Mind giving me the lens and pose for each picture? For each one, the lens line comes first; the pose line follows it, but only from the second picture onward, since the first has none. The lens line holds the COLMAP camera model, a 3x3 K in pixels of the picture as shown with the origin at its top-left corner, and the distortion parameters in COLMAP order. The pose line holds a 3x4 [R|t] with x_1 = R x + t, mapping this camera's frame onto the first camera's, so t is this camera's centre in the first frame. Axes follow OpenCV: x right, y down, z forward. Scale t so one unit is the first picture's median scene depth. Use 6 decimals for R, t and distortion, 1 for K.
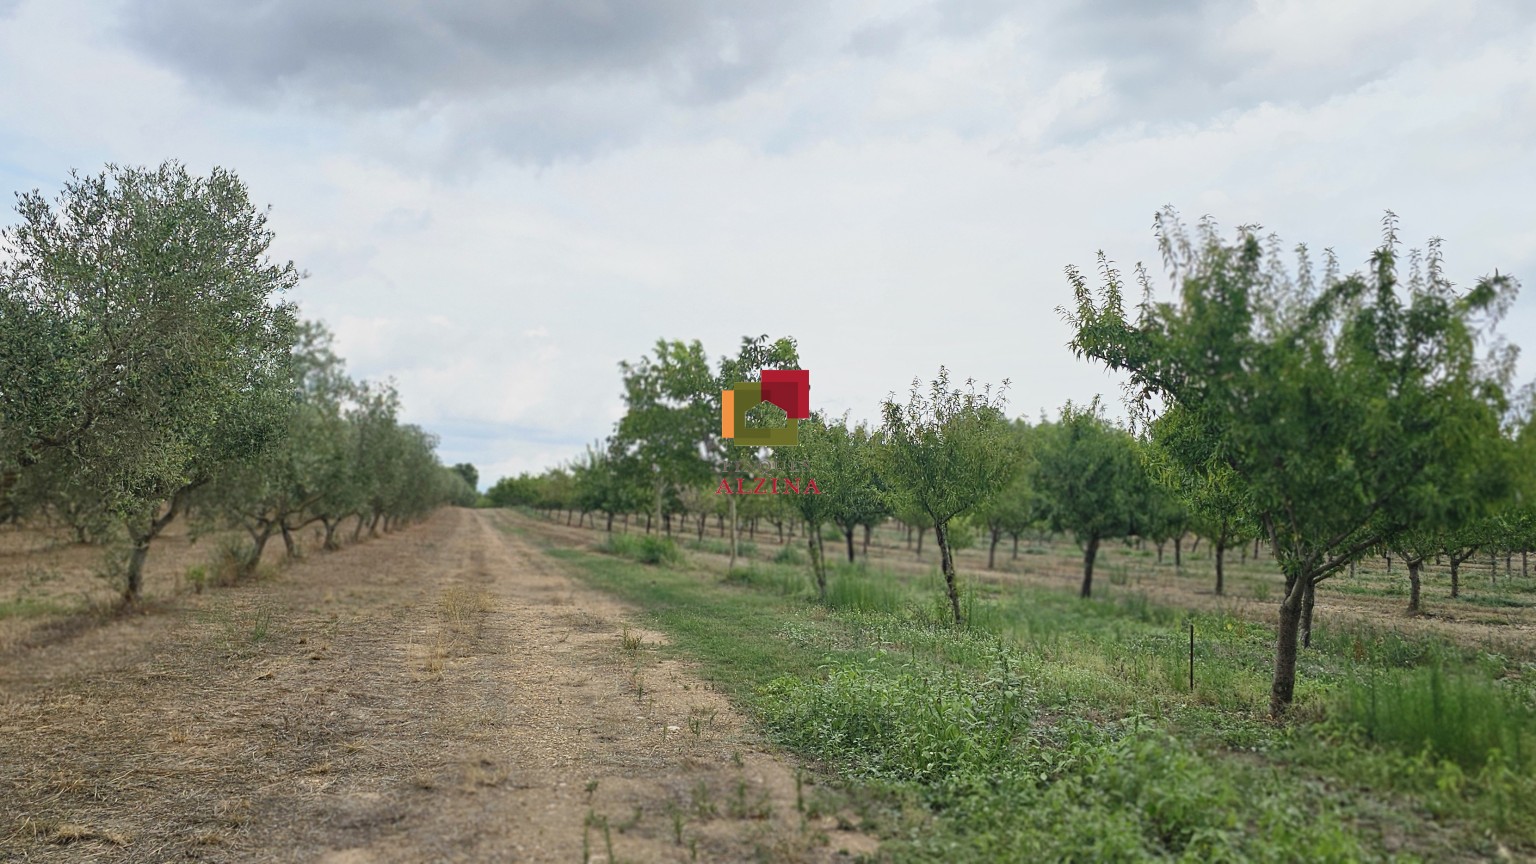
lens RADIAL K [[1233.2, 0, 768.0], [0, 1233.2, 432.0], [0, 0, 1]] dist [0.119811, -0.196700]
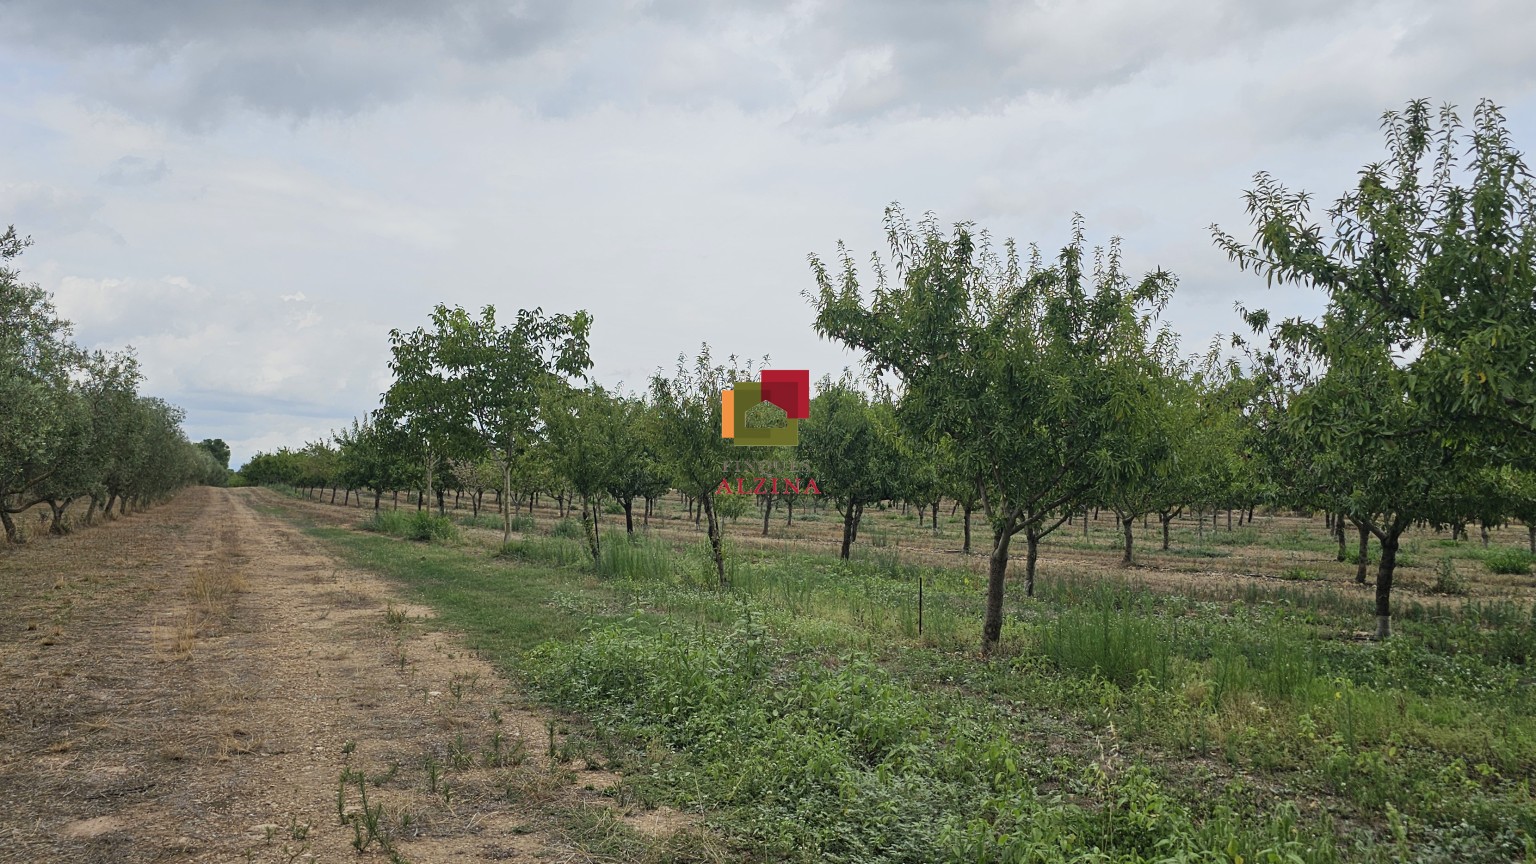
lens RADIAL K [[1236.6, 0, 796.6], [0, 1236.6, 411.9], [0, 0, 1]] dist [0.074678, -0.069974]
pose [[0.980881, -0.004178, 0.194566, 0.015791], [0.002919, 0.999973, 0.006758, -0.001458], [-0.194589, -0.006061, 0.980866, -0.065826]]
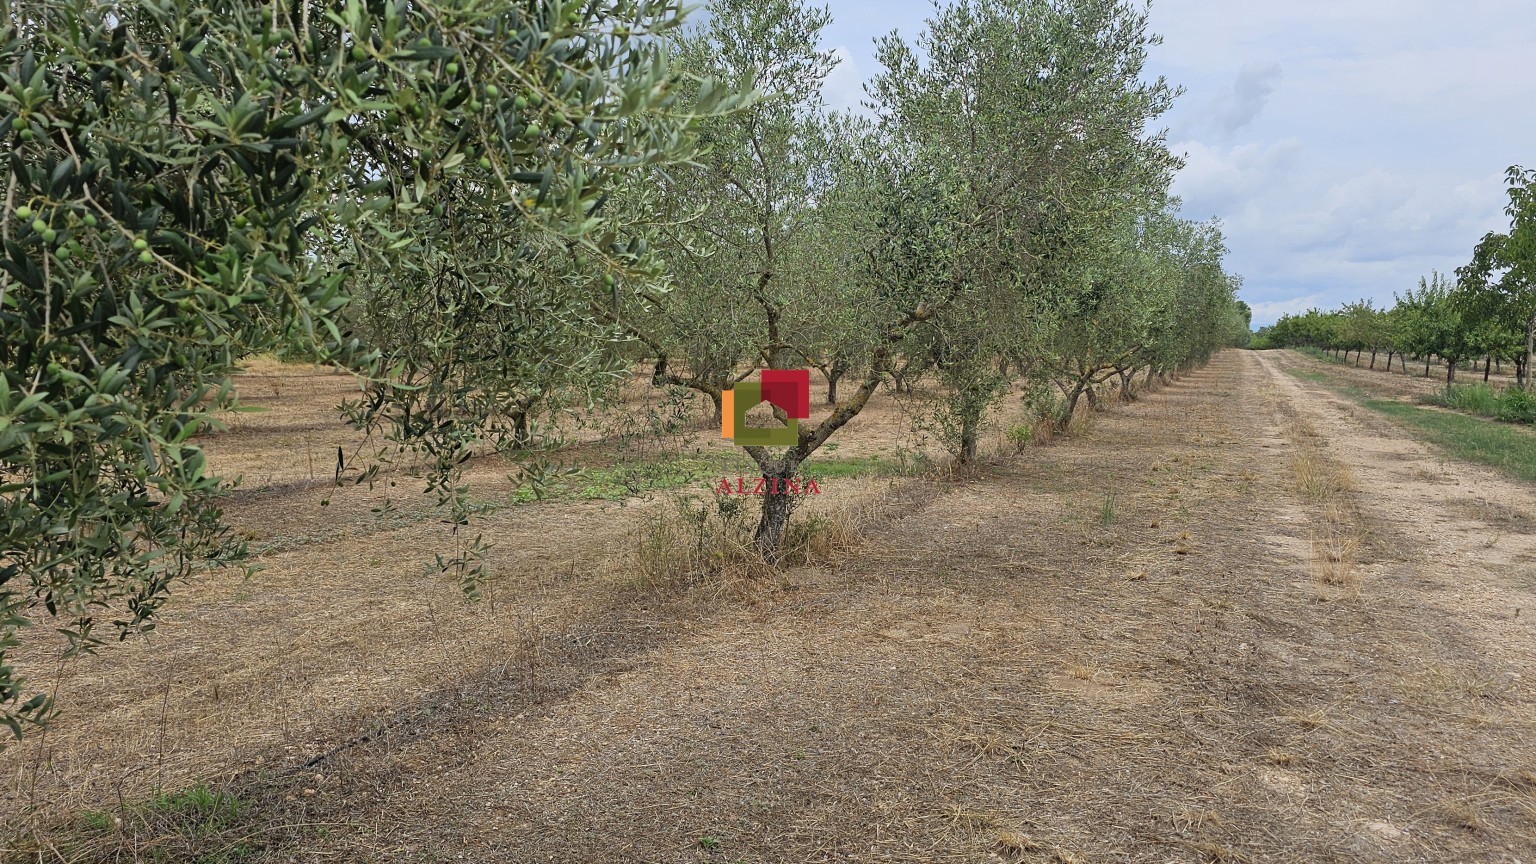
lens RADIAL K [[1233.2, 0, 768.0], [0, 1233.2, 432.0], [0, 0, 1]] dist [0.119811, -0.196700]
pose [[0.828369, 0.022082, -0.559747, -0.140160], [0.049456, 0.992438, 0.112342, -0.014281], [0.557995, -0.120744, 0.821013, 0.171617]]
